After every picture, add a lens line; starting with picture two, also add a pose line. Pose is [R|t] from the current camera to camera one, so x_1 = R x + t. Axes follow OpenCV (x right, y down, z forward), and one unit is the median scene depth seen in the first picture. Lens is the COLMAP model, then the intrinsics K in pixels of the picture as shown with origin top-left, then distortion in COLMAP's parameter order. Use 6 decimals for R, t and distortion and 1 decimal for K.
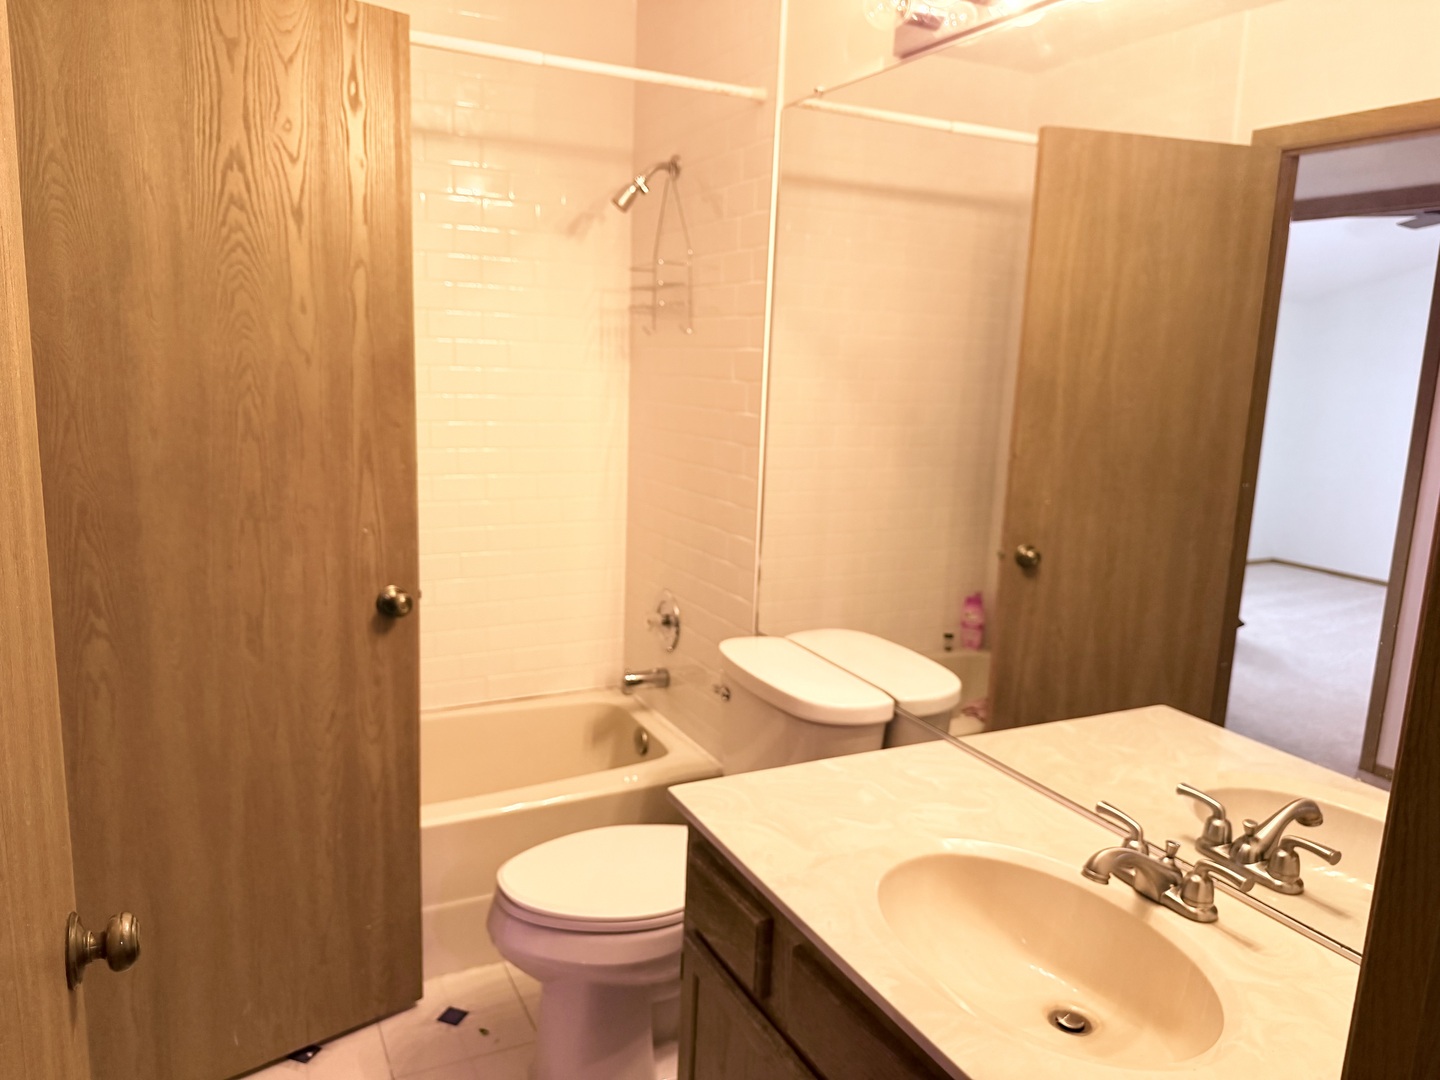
lens RADIAL K [[997.5, 0, 720.0], [0, 997.5, 540.0], [0, 0, 1]] dist [0.001739, 0.003810]
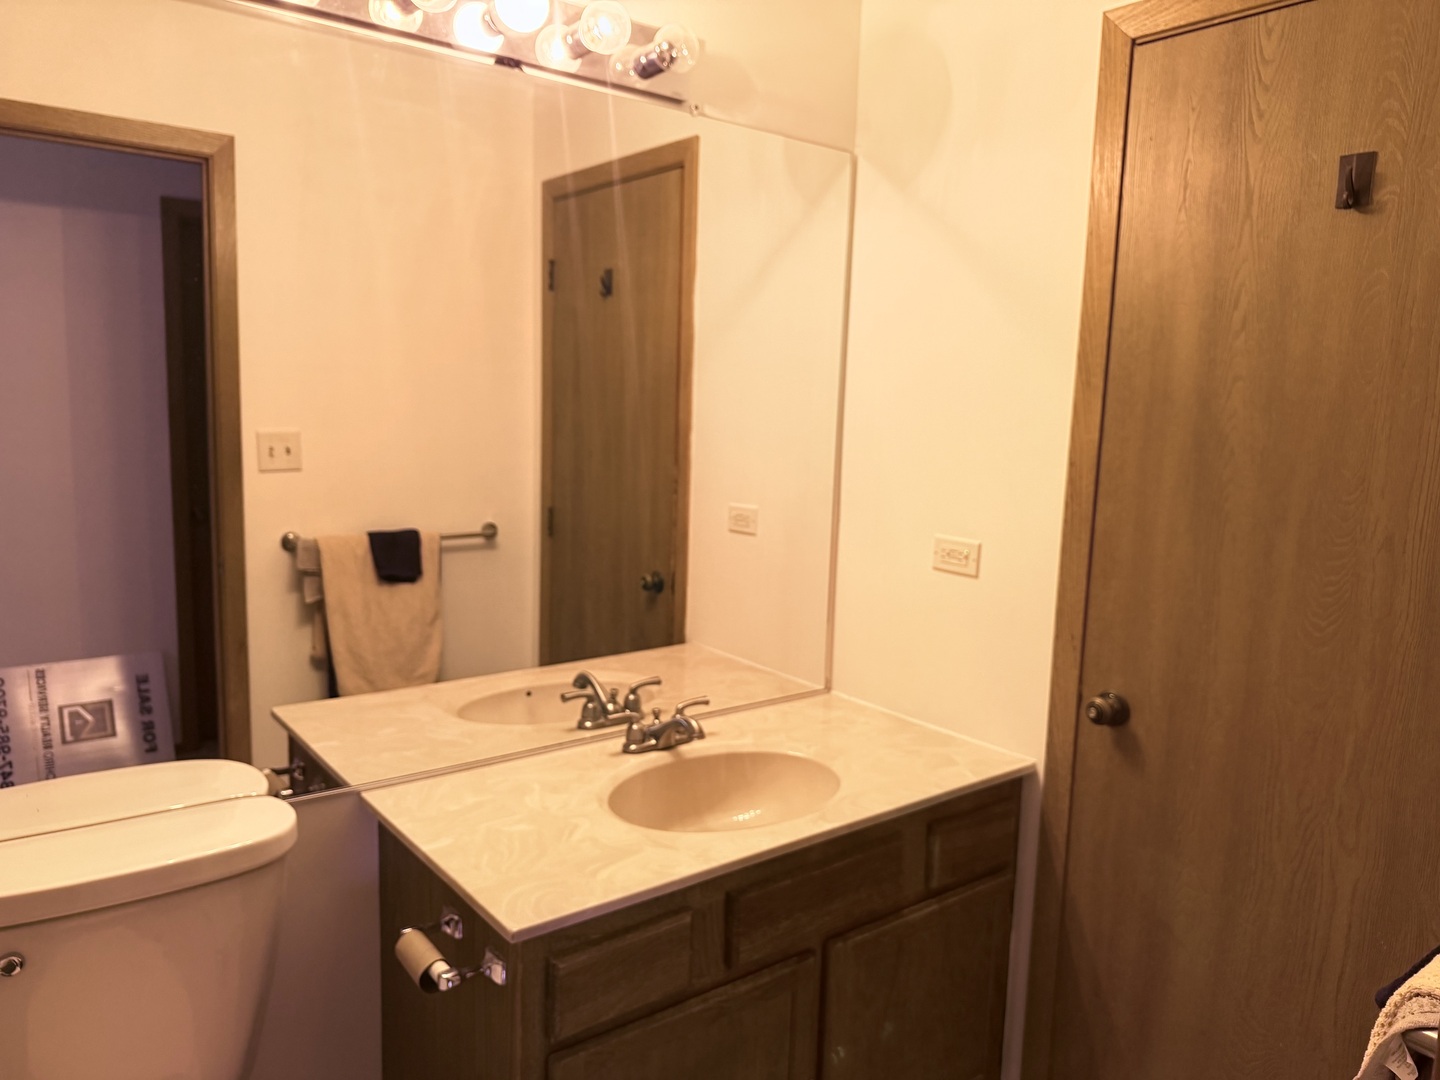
lens RADIAL K [[997.5, 0, 720.0], [0, 997.5, 540.0], [0, 0, 1]] dist [0.001739, 0.003810]
pose [[-0.184625, -0.173034, 0.967457, -0.832786], [0.145108, 0.968792, 0.200964, -0.193489], [-0.972038, 0.177489, -0.153755, 0.965647]]
